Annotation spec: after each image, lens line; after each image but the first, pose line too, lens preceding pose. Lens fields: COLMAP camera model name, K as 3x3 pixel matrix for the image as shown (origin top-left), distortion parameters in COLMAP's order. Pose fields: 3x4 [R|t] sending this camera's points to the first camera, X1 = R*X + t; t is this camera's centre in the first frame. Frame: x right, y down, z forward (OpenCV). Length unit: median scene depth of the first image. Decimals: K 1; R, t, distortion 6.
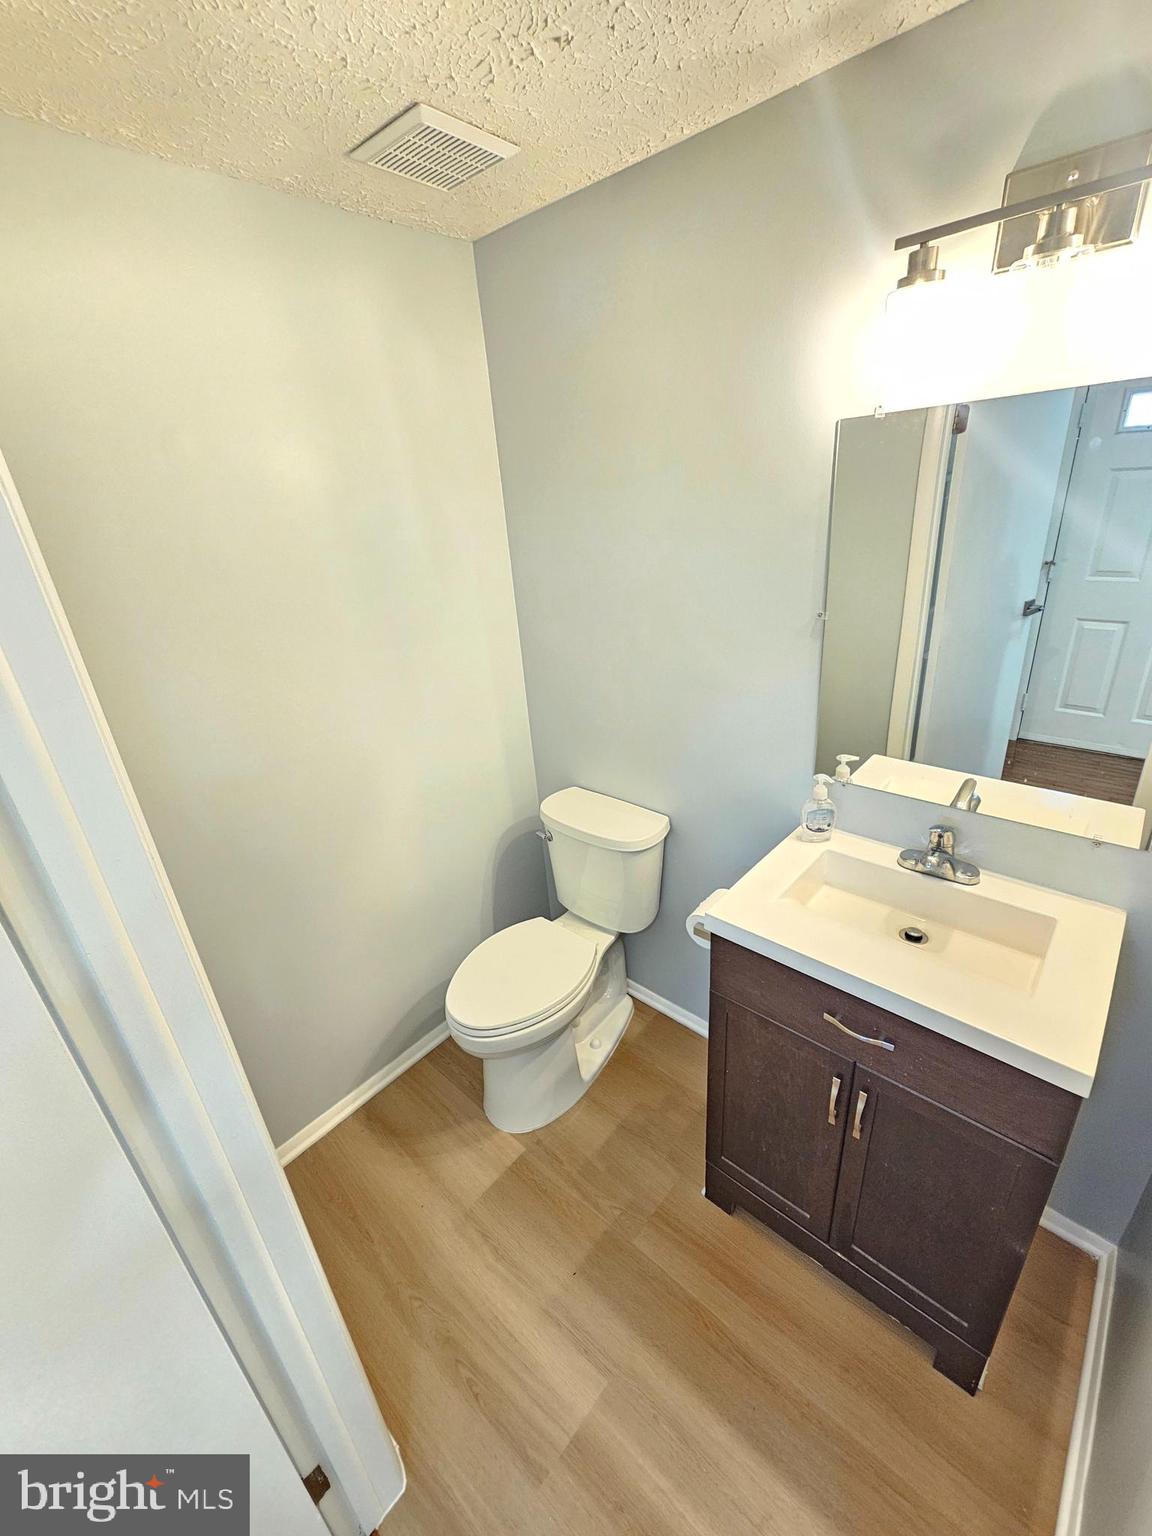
lens RADIAL K [[632.5, 0, 571.6], [0, 632.5, 767.5], [0, 0, 1]] dist [-0.000782, -0.000435]
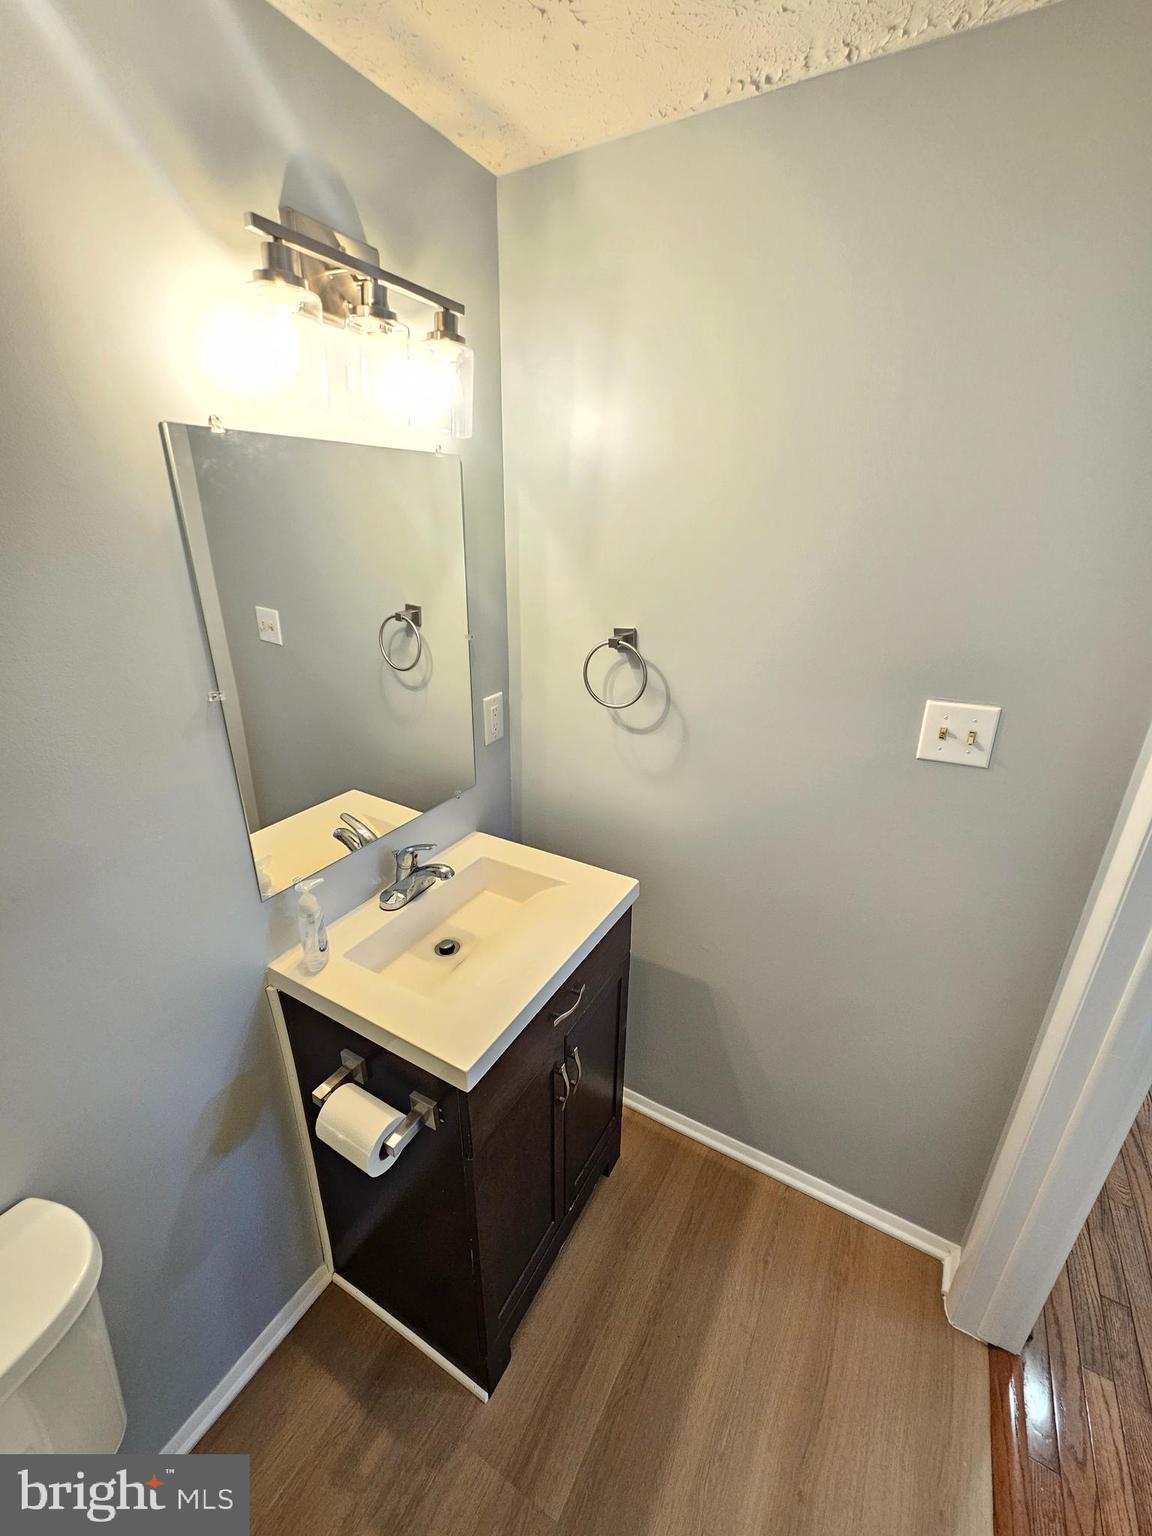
lens RADIAL K [[632.5, 0, 571.6], [0, 632.5, 767.5], [0, 0, 1]] dist [-0.000782, -0.000435]
pose [[-0.213094, -0.293234, 0.931990, -0.384914], [0.411660, 0.838148, 0.357832, -0.267158], [-0.886074, 0.459915, -0.057891, 0.737983]]
